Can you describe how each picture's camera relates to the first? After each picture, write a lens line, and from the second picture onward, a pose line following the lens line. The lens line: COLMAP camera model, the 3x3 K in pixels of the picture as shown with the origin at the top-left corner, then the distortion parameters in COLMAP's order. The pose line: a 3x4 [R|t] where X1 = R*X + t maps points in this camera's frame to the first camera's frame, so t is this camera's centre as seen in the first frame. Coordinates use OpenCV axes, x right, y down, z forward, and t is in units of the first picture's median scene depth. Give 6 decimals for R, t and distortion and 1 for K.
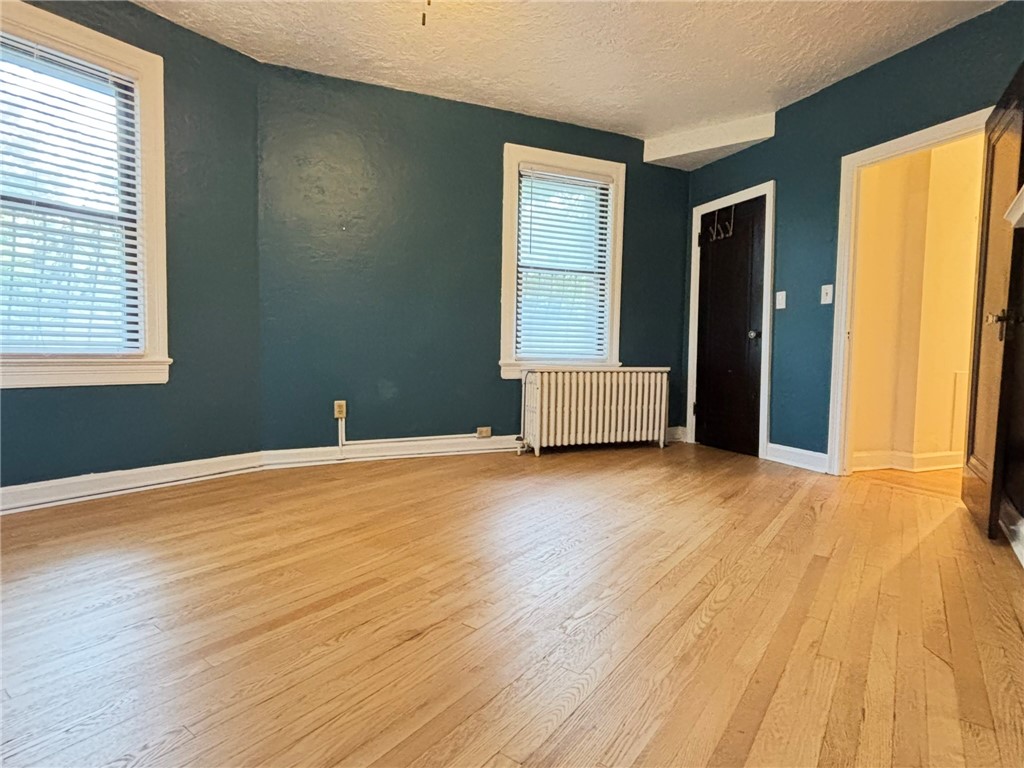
lens RADIAL K [[542.5, 0, 512.0], [0, 542.5, 384.0], [0, 0, 1]] dist [0.002510, 0.000750]
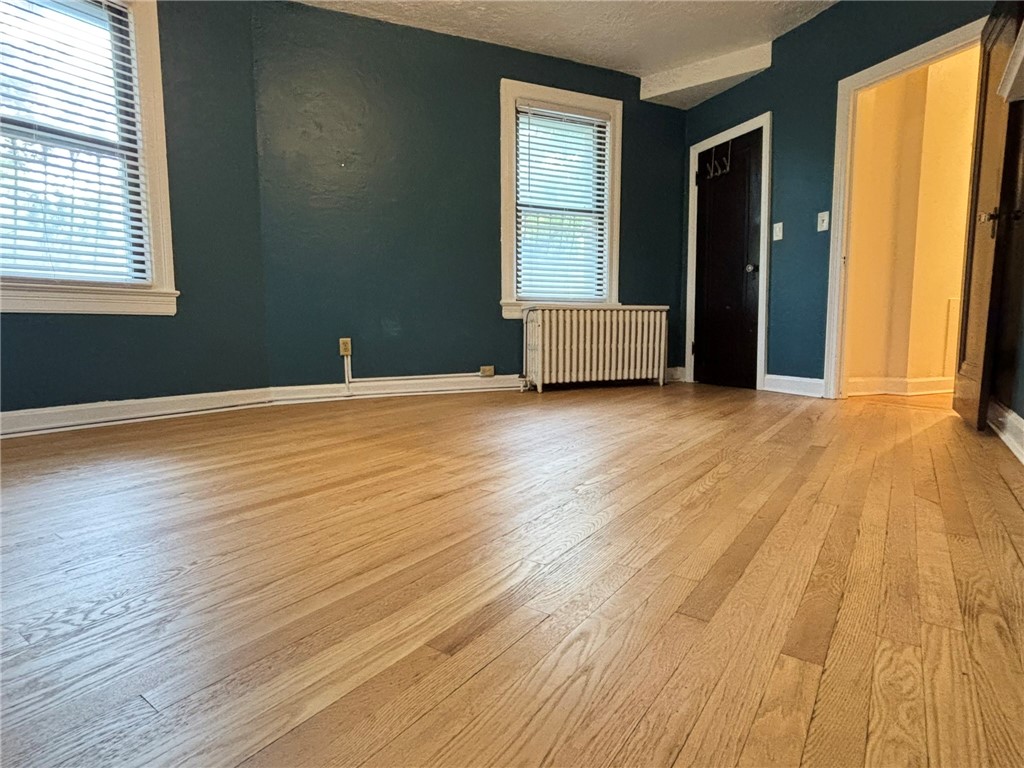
lens RADIAL K [[541.9, 0, 512.9], [0, 541.9, 384.9], [0, 0, 1]] dist [0.002443, 0.001354]
pose [[0.999719, -0.022613, 0.007073, -0.013009], [0.022300, 0.998883, 0.041669, 0.085455], [-0.008008, -0.041499, 0.999106, -0.019180]]
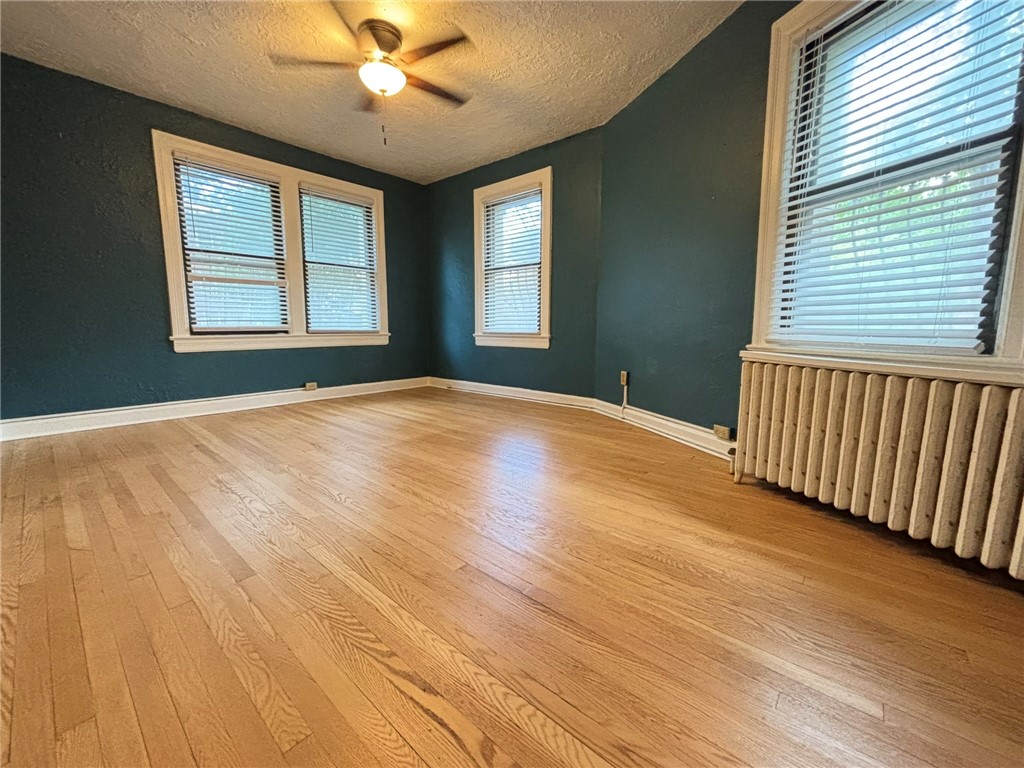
lens RADIAL K [[414.5, 0, 512.0], [0, 414.5, 384.0], [0, 0, 1]] dist [-0.000097, 0.000271]
pose [[-0.085559, 0.121380, -0.988912, 0.666586], [-0.064269, 0.989812, 0.127051, -0.045714], [0.994258, 0.074427, -0.076887, 0.849172]]
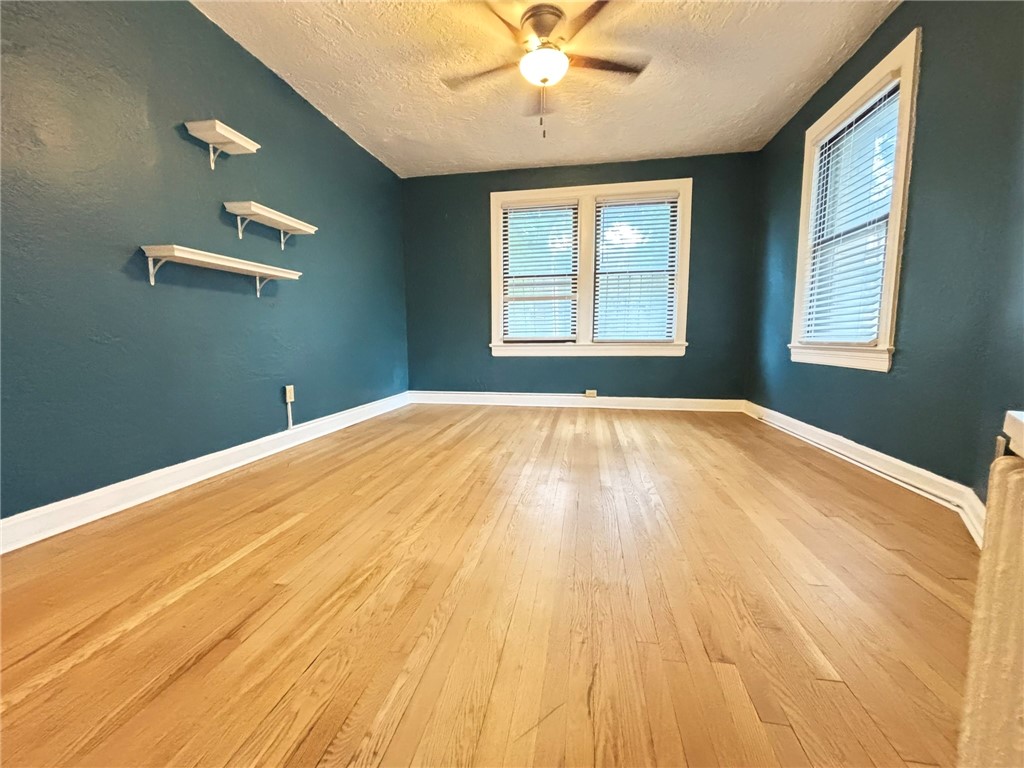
lens RADIAL K [[414.5, 0, 512.0], [0, 414.5, 384.0], [0, 0, 1]] dist [-0.000097, 0.000271]
pose [[-0.900199, 0.037477, -0.433864, 0.268729], [-0.034634, 0.986973, 0.157113, -0.064336], [0.434100, 0.156459, -0.887174, 1.177593]]
